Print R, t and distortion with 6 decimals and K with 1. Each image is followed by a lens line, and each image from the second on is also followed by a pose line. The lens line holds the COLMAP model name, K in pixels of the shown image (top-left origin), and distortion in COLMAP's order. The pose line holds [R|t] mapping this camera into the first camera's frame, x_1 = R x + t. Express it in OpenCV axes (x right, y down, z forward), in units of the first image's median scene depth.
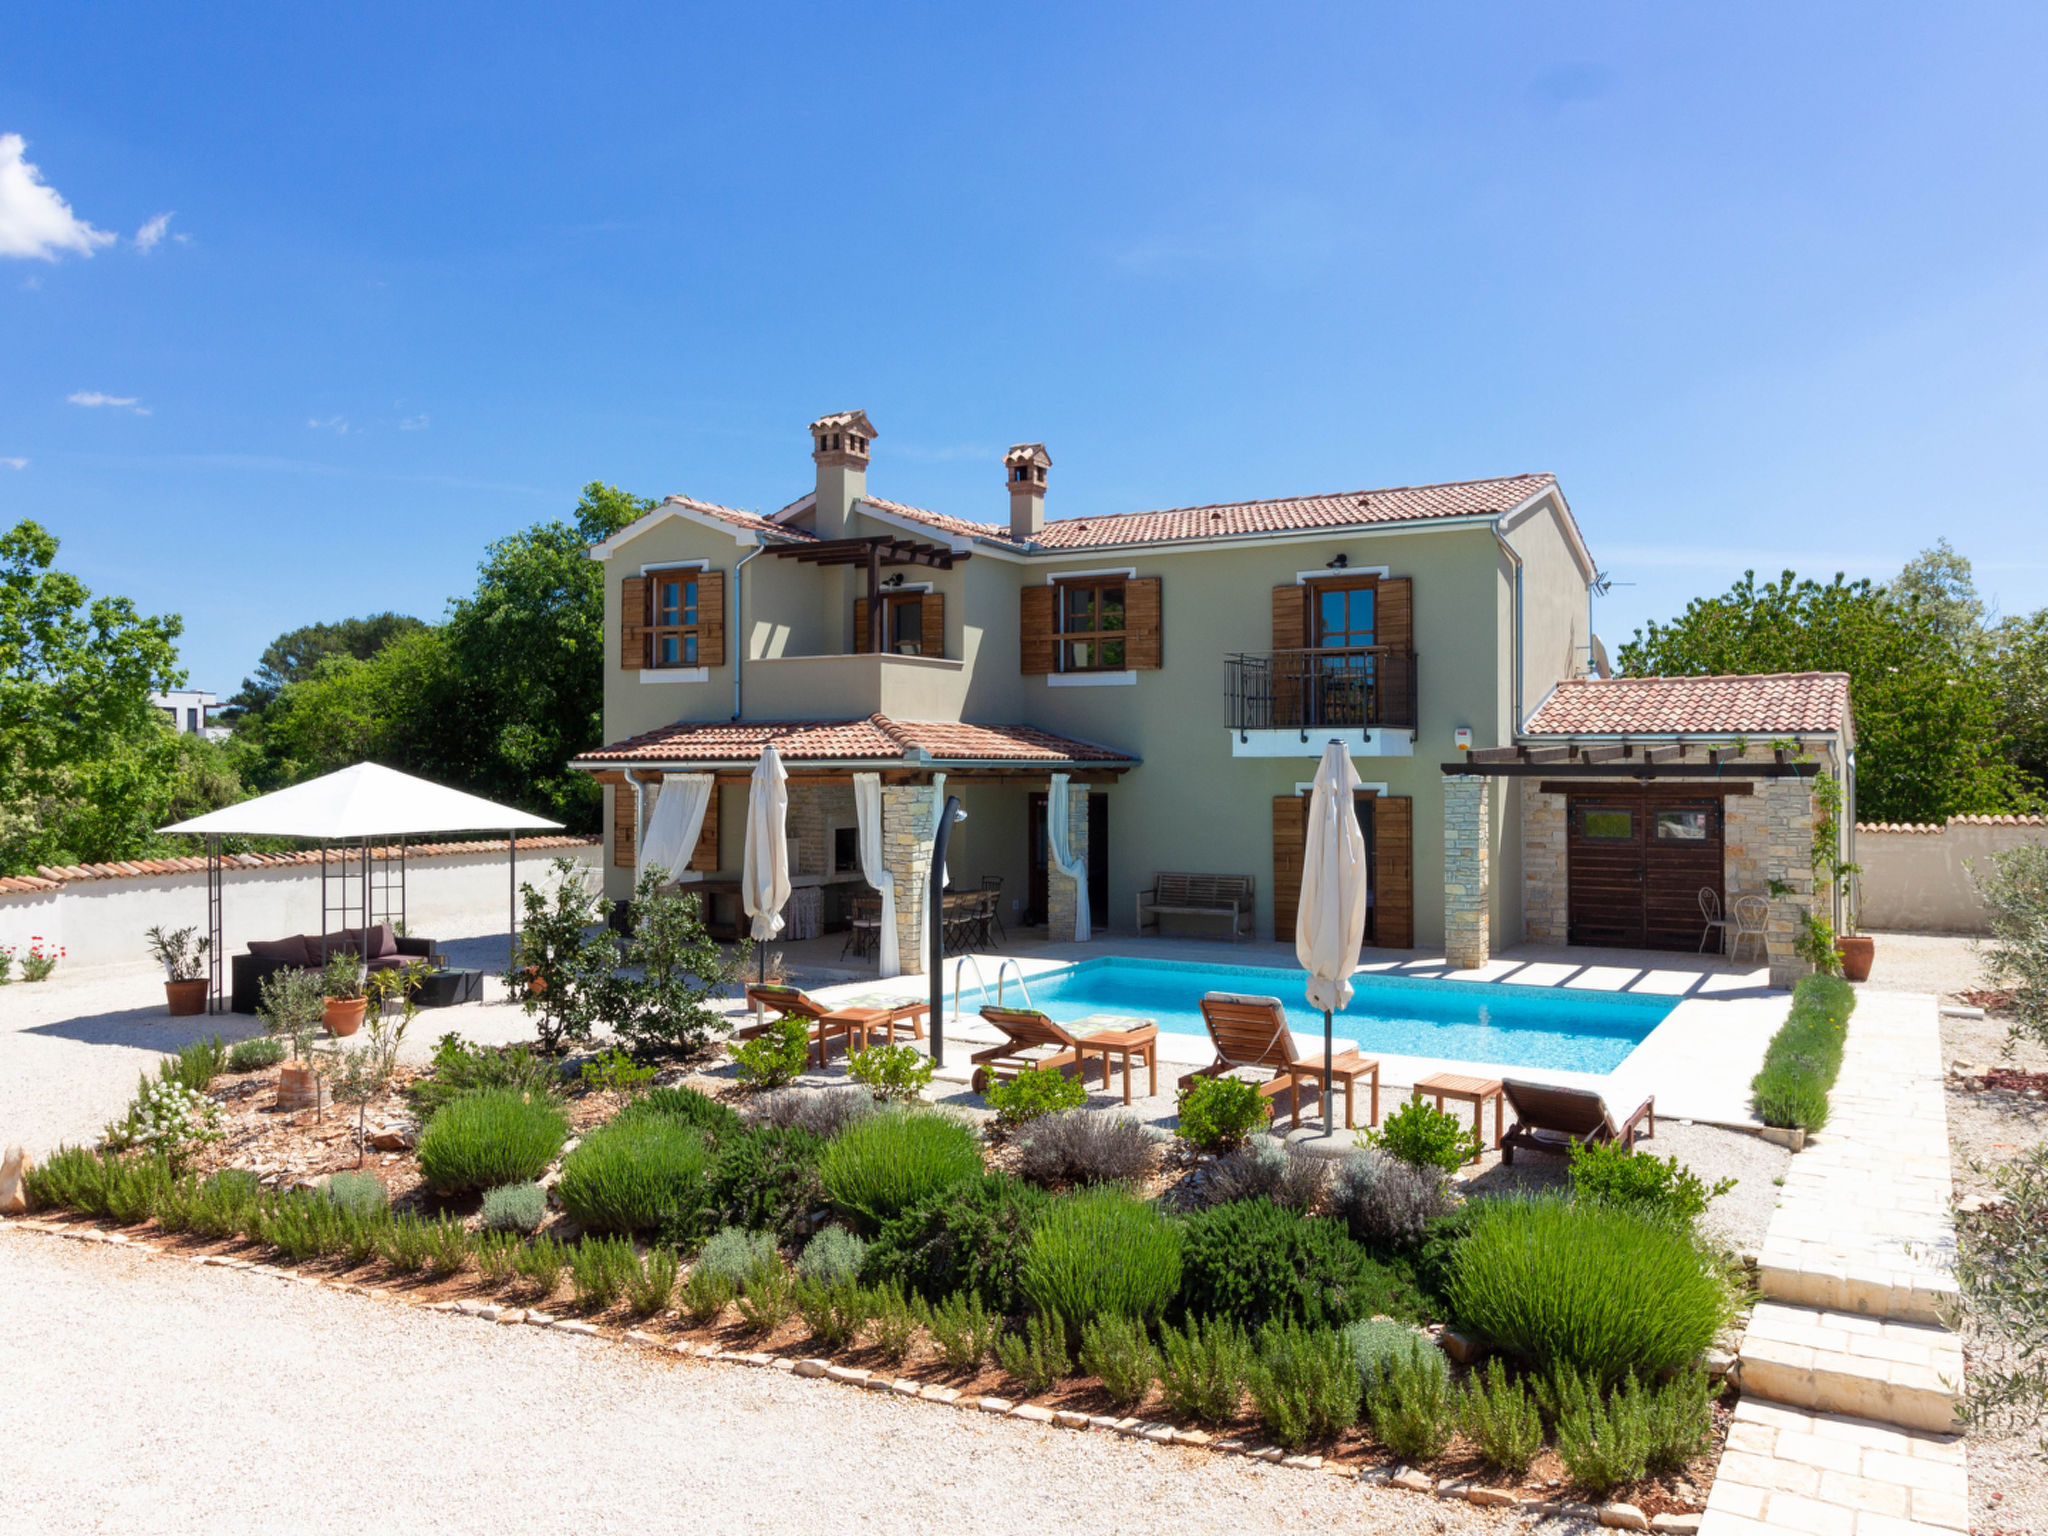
lens RADIAL K [[1535.8, 0, 1027.9], [0, 1535.8, 747.9], [0, 0, 1]] dist [0.004290, -0.000908]
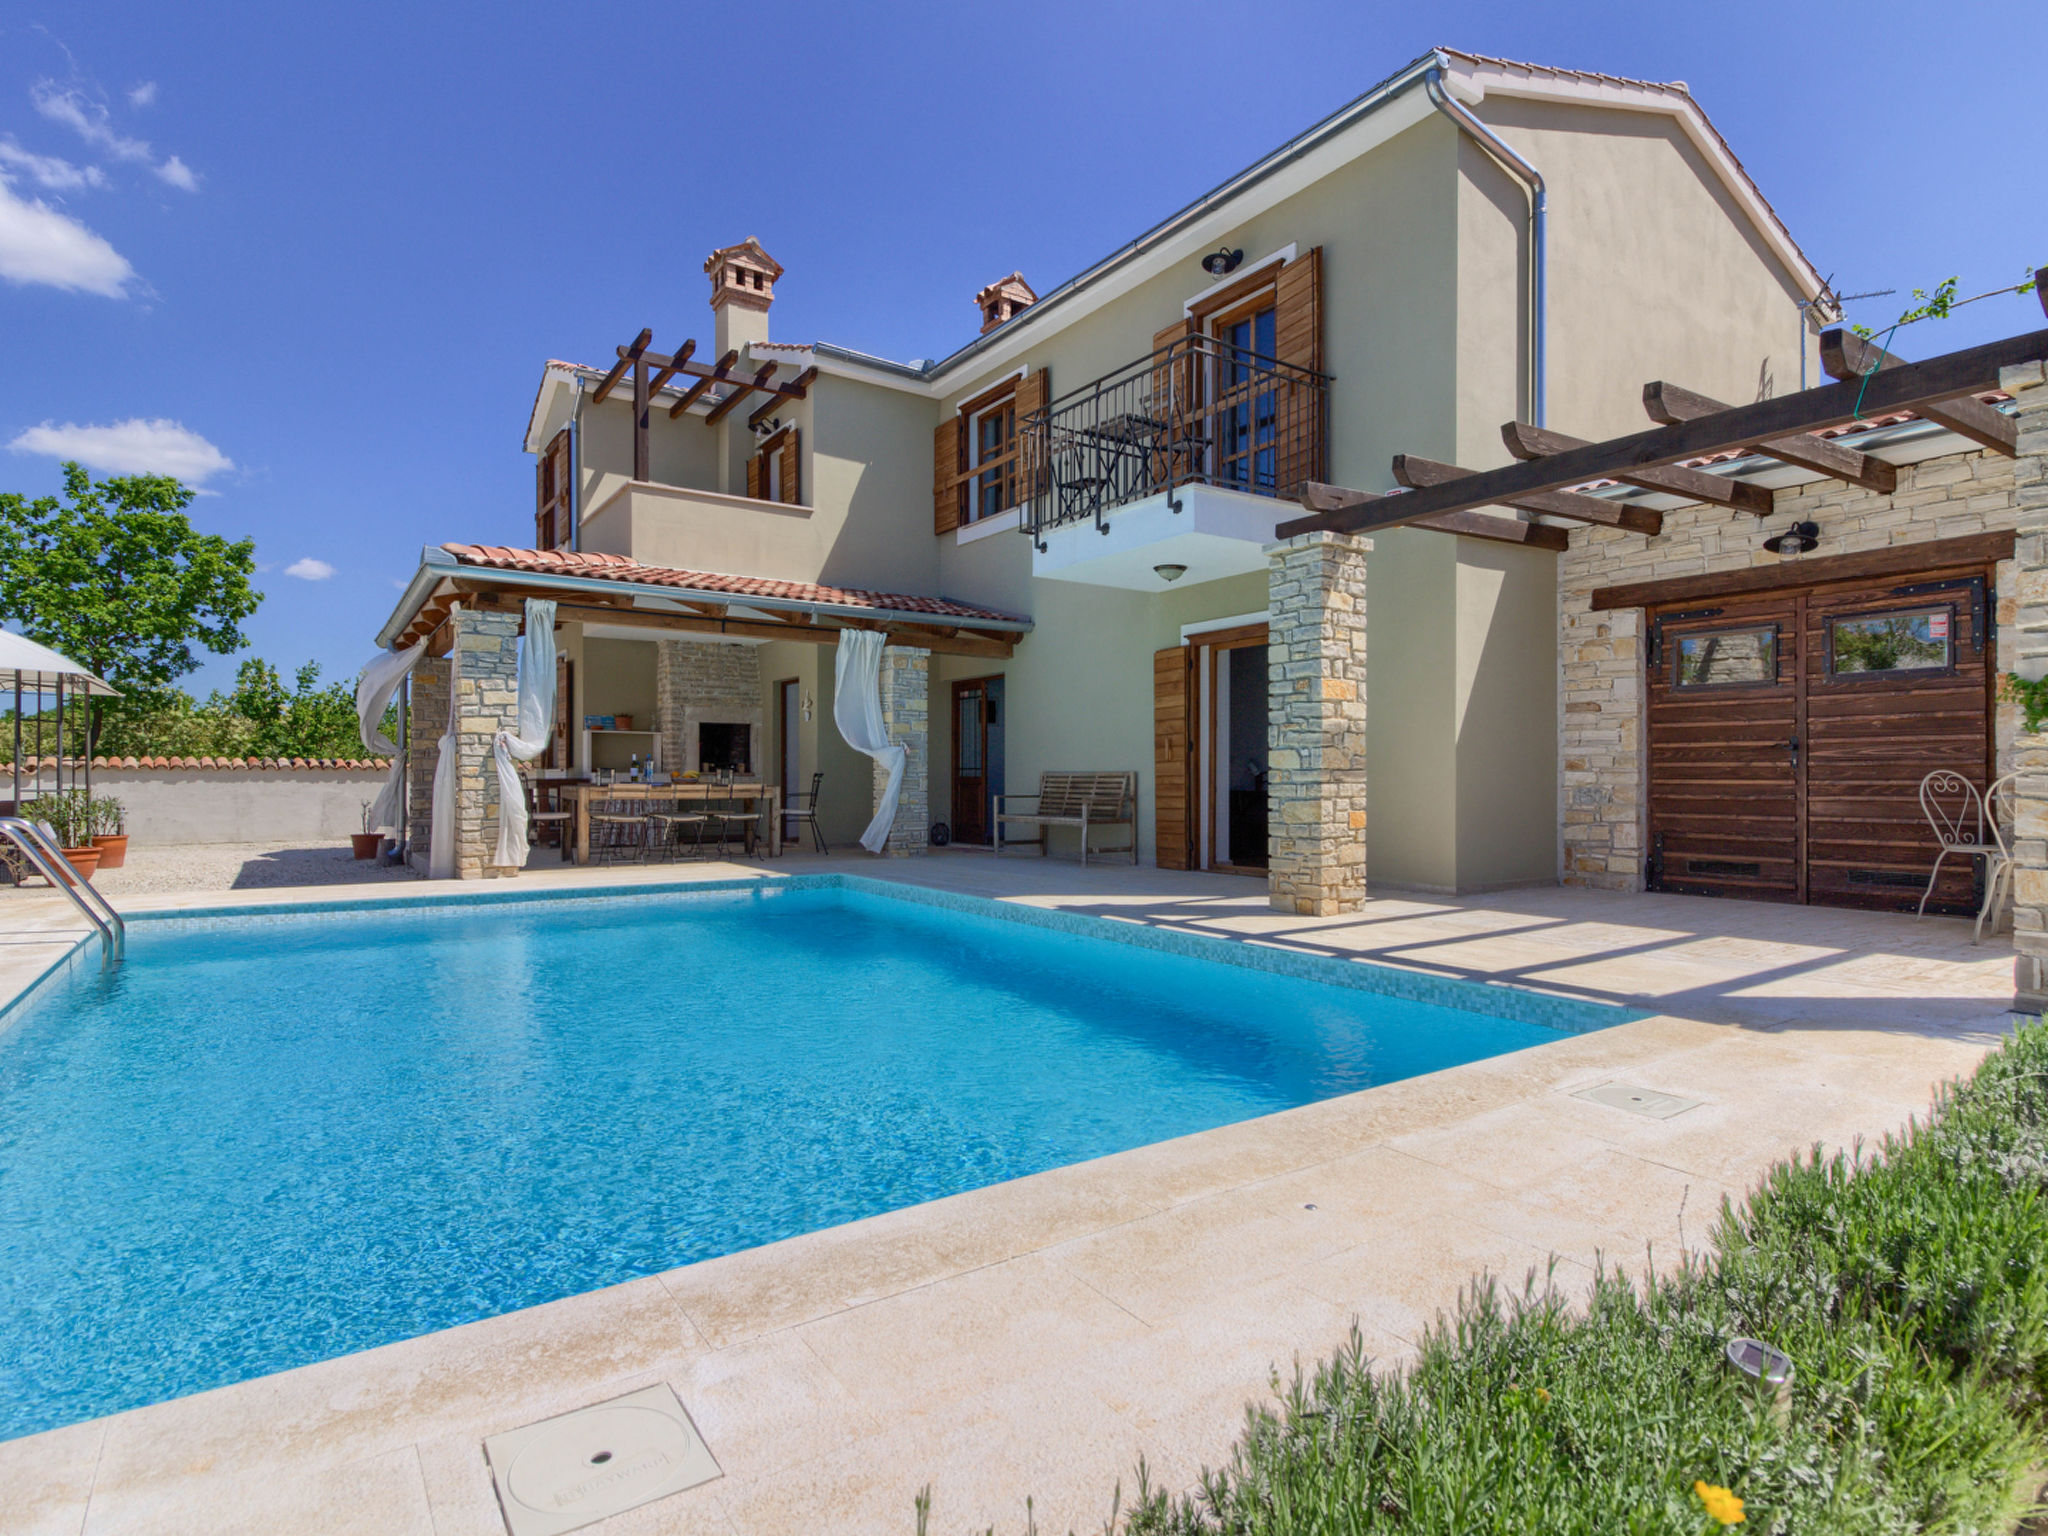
lens RADIAL K [[1072.9, 0, 1025.2], [0, 1072.9, 778.6], [0, 0, 1]] dist [0.019205, -0.013620]
pose [[0.905641, 0.001097, -0.424043, 0.354940], [0.004395, 0.999919, 0.011975, 0.094328], [0.424022, -0.012709, 0.905563, 0.640987]]
